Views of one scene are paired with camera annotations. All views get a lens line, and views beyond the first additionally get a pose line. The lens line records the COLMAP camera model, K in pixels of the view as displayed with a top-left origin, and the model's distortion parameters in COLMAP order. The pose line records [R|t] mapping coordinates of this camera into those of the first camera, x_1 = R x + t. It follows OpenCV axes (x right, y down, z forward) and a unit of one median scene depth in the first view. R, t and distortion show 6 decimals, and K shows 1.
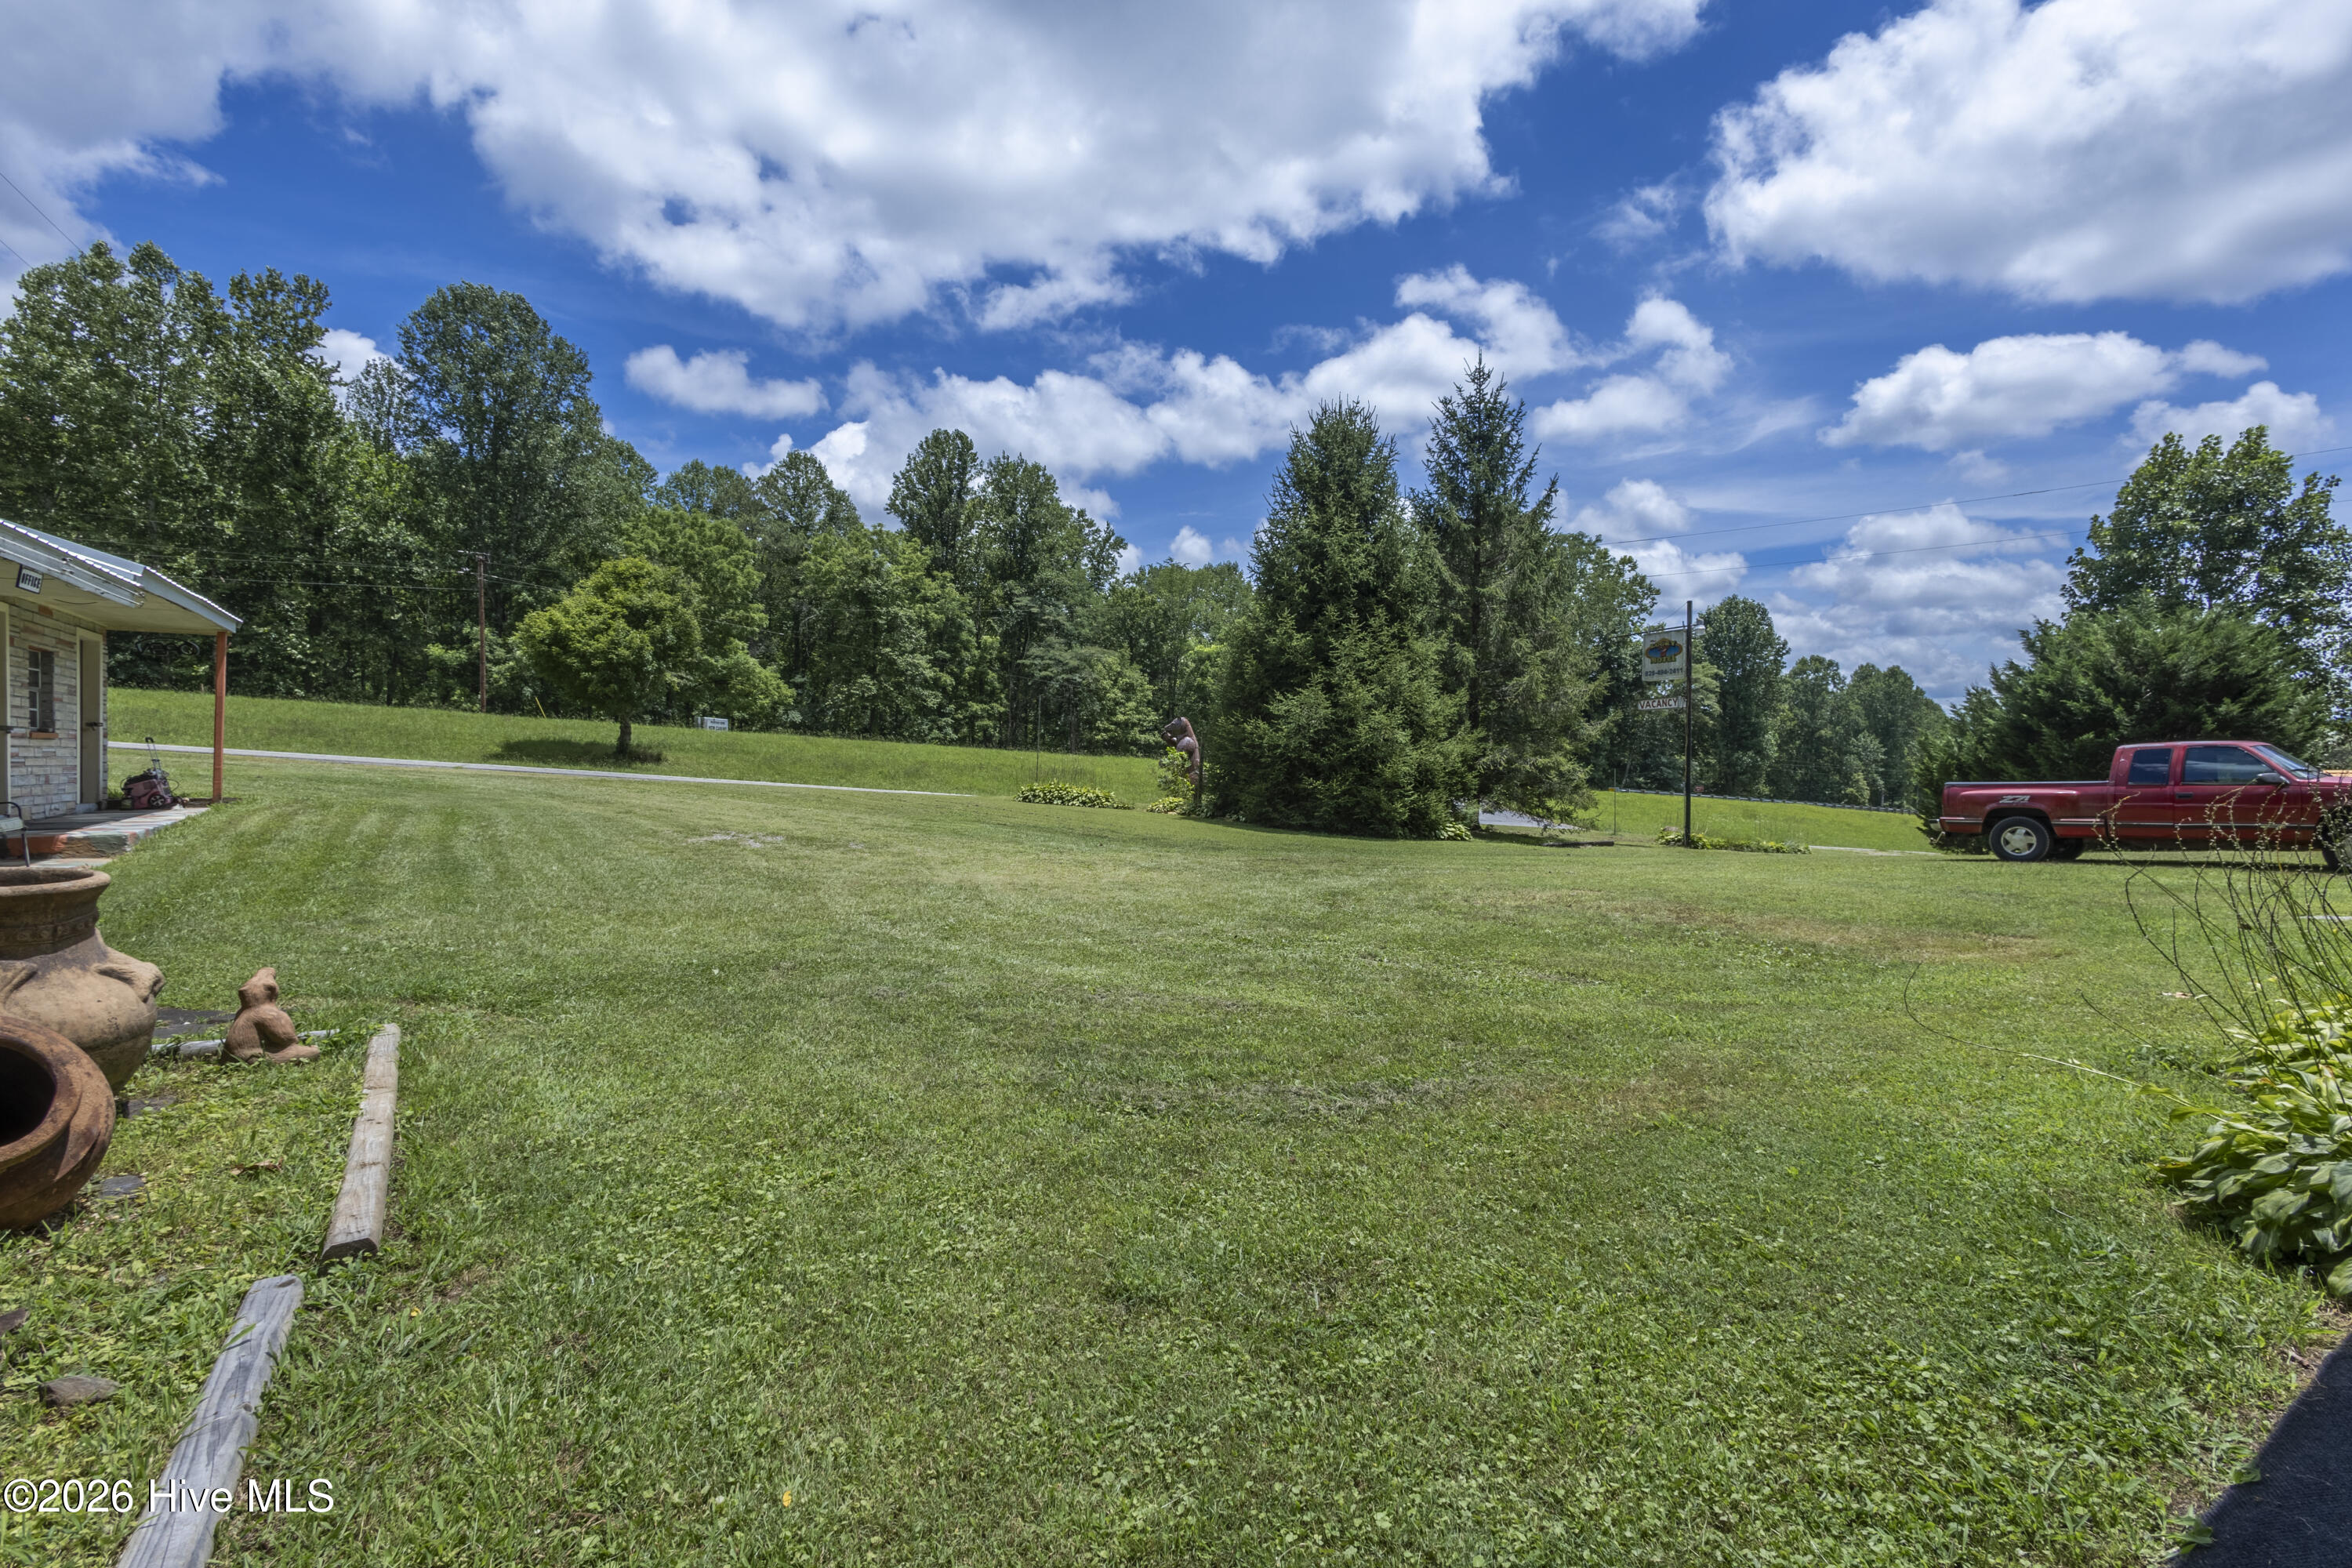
lens RADIAL K [[1075.9, 0, 1180.9], [0, 1075.9, 780.7], [0, 0, 1]] dist [0.013038, -0.005731]
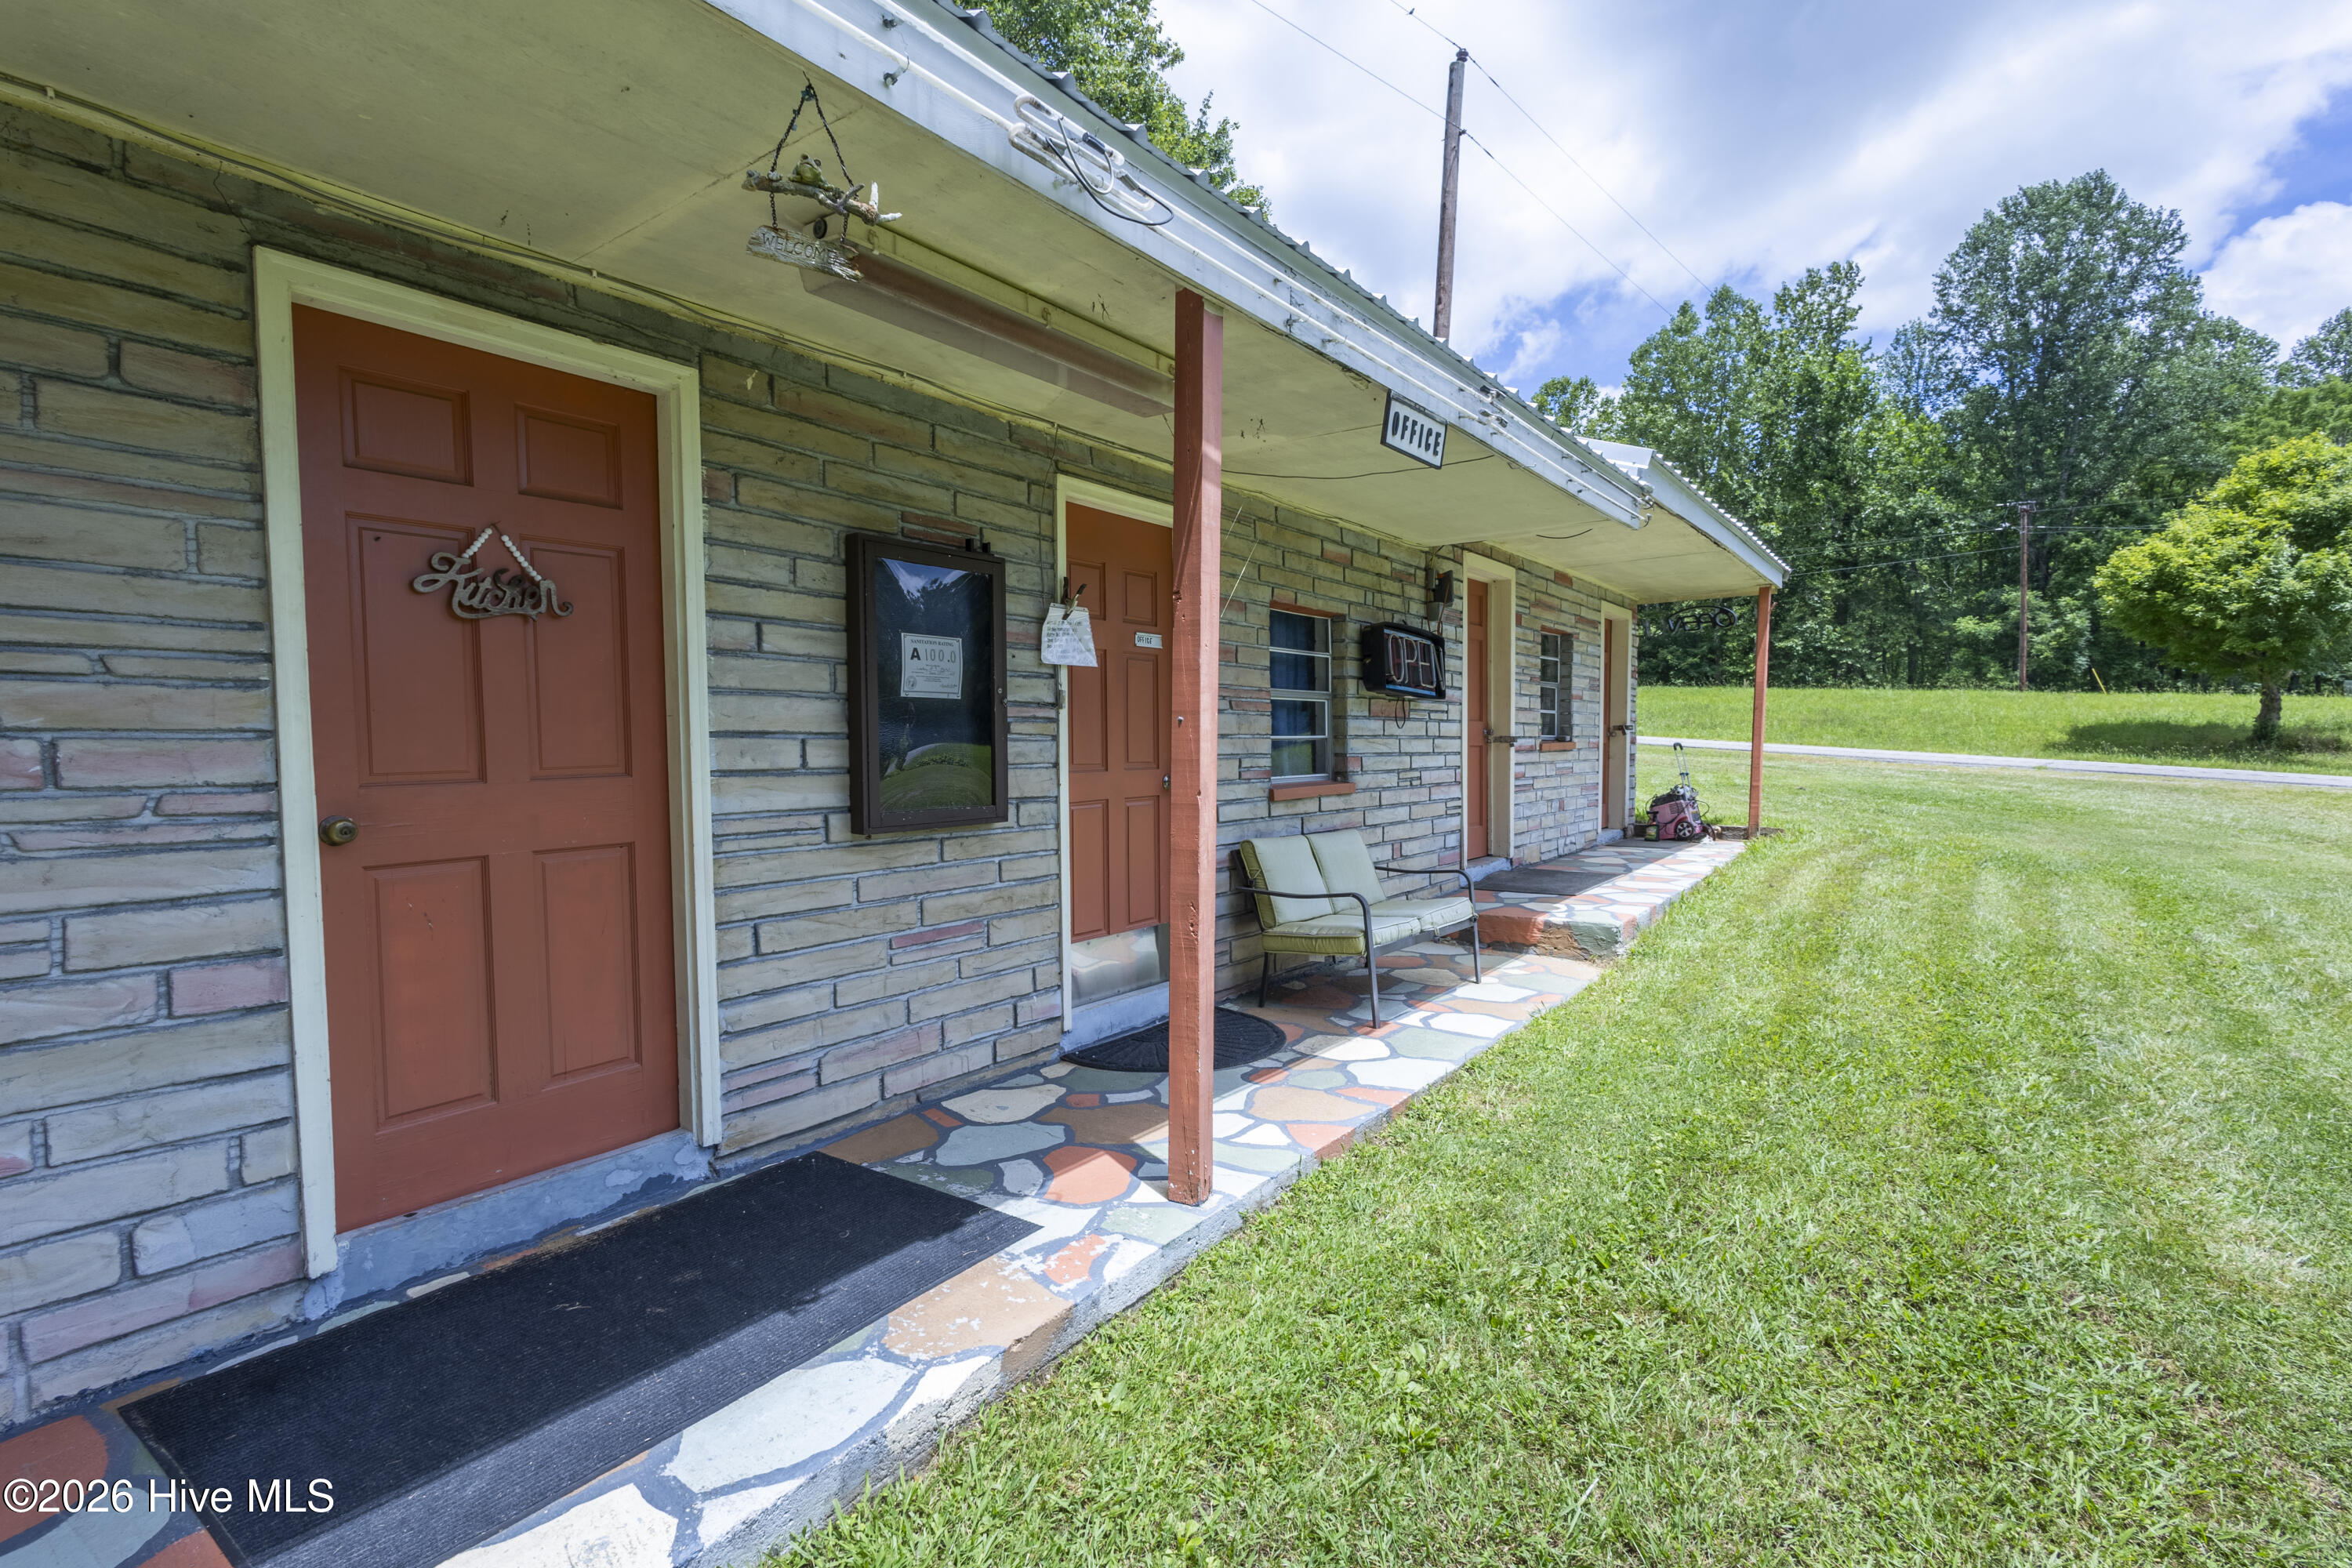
lens RADIAL K [[1075.9, 0, 1180.9], [0, 1075.9, 780.7], [0, 0, 1]] dist [0.013038, -0.005731]
pose [[0.347318, 0.023084, -0.937463, -0.120906], [-0.008620, 0.999733, 0.021424, -0.008644], [0.937708, 0.000640, 0.347425, 0.135898]]
